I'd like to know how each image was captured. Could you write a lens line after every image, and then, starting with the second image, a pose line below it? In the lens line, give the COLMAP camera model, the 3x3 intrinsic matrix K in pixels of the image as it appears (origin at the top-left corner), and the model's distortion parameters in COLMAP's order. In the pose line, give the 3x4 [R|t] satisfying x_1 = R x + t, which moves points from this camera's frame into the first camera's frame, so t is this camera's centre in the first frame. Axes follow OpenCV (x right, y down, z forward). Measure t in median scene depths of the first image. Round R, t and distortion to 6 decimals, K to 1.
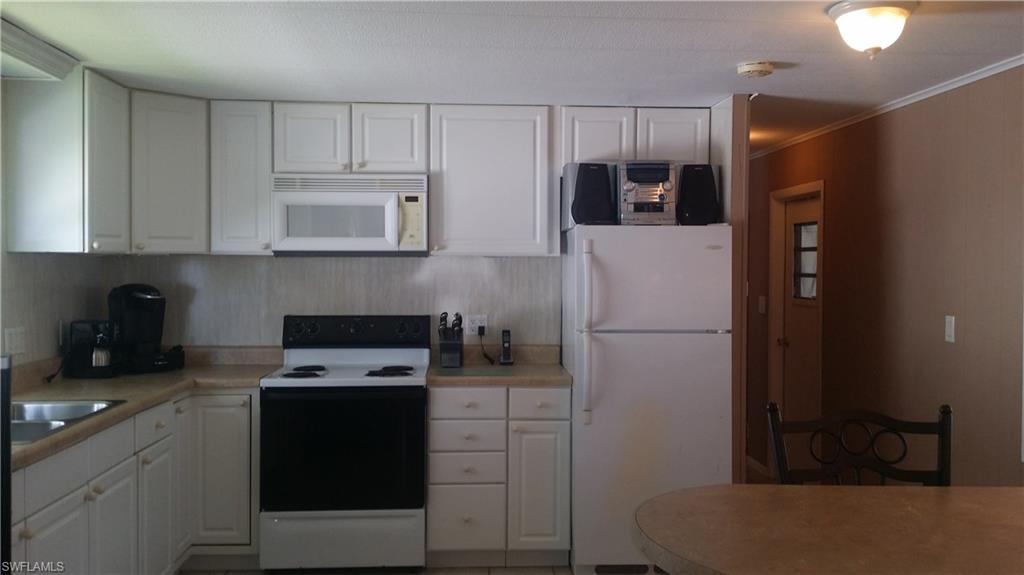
lens RADIAL K [[922.3, 0, 512.0], [0, 922.3, 287.5], [0, 0, 1]] dist [0.101619, -0.176596]
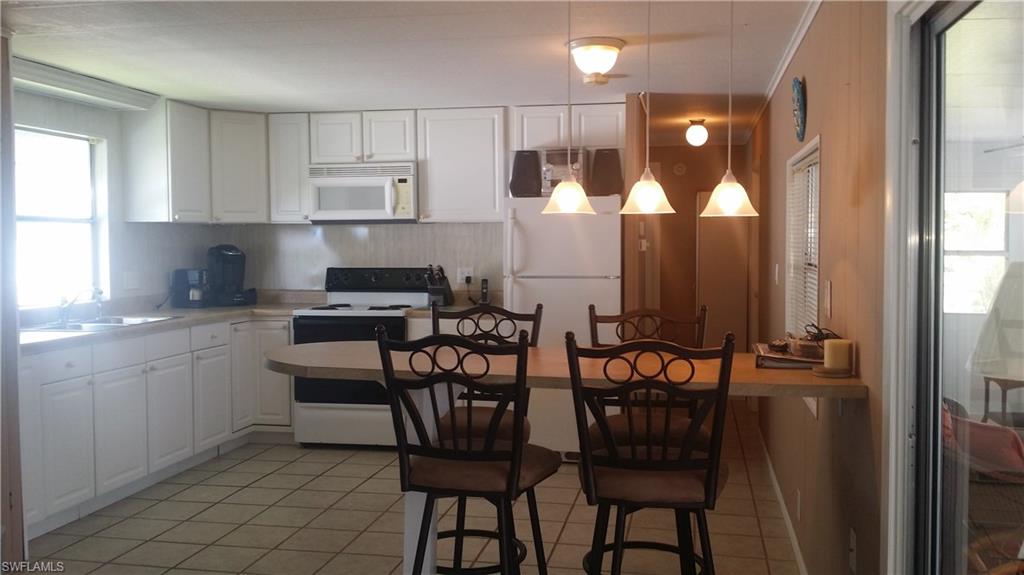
lens RADIAL K [[922.3, 0, 512.0], [0, 922.3, 287.5], [0, 0, 1]] dist [0.101619, -0.176596]
pose [[0.968164, 0.004728, -0.250273, 0.385525], [0.001827, 0.999661, 0.025955, 0.025771], [0.250311, -0.025586, 0.967827, -0.274992]]
